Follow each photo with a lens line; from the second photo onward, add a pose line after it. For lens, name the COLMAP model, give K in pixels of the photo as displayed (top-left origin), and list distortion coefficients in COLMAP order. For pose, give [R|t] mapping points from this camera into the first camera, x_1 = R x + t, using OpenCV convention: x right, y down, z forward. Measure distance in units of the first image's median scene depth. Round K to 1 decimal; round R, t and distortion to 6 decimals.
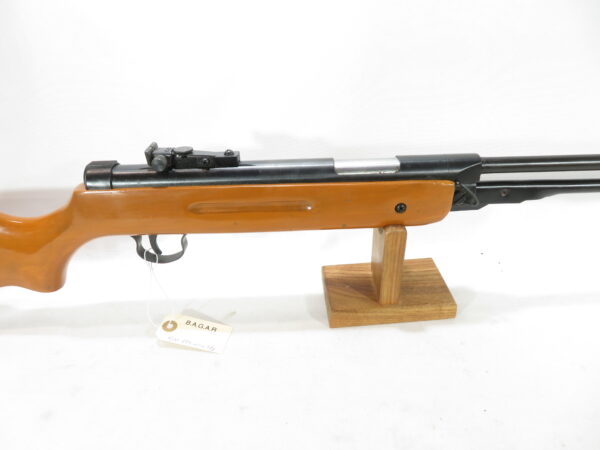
lens RADIAL K [[428.9, 0, 293.6], [0, 428.9, 222.2], [0, 0, 1]] dist [0.002957, -0.007148]
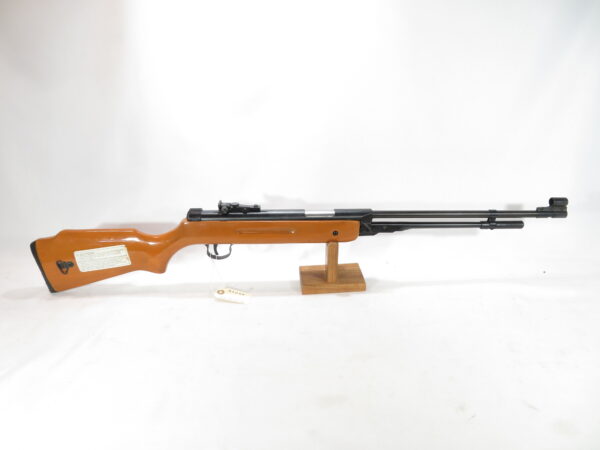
lens RADIAL K [[428.9, 0, 297.8], [0, 428.9, 224.3], [0, 0, 1]] dist [0.002957, -0.007148]
pose [[0.998770, 0.021783, 0.044549, -0.032137], [-0.017229, 0.994821, -0.100172, 0.131112], [-0.046500, 0.099281, 0.993972, -1.054279]]
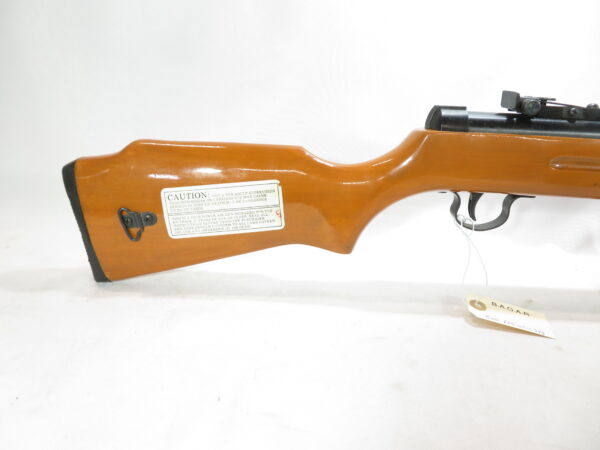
lens RADIAL K [[428.9, 0, 302.3], [0, 428.9, 225.1], [0, 0, 1]] dist [0.002957, -0.007148]
pose [[0.996191, 0.086328, 0.012274, -0.702271], [-0.084090, 0.988371, -0.126697, 0.233628], [-0.023069, 0.125182, 0.991866, 0.138288]]
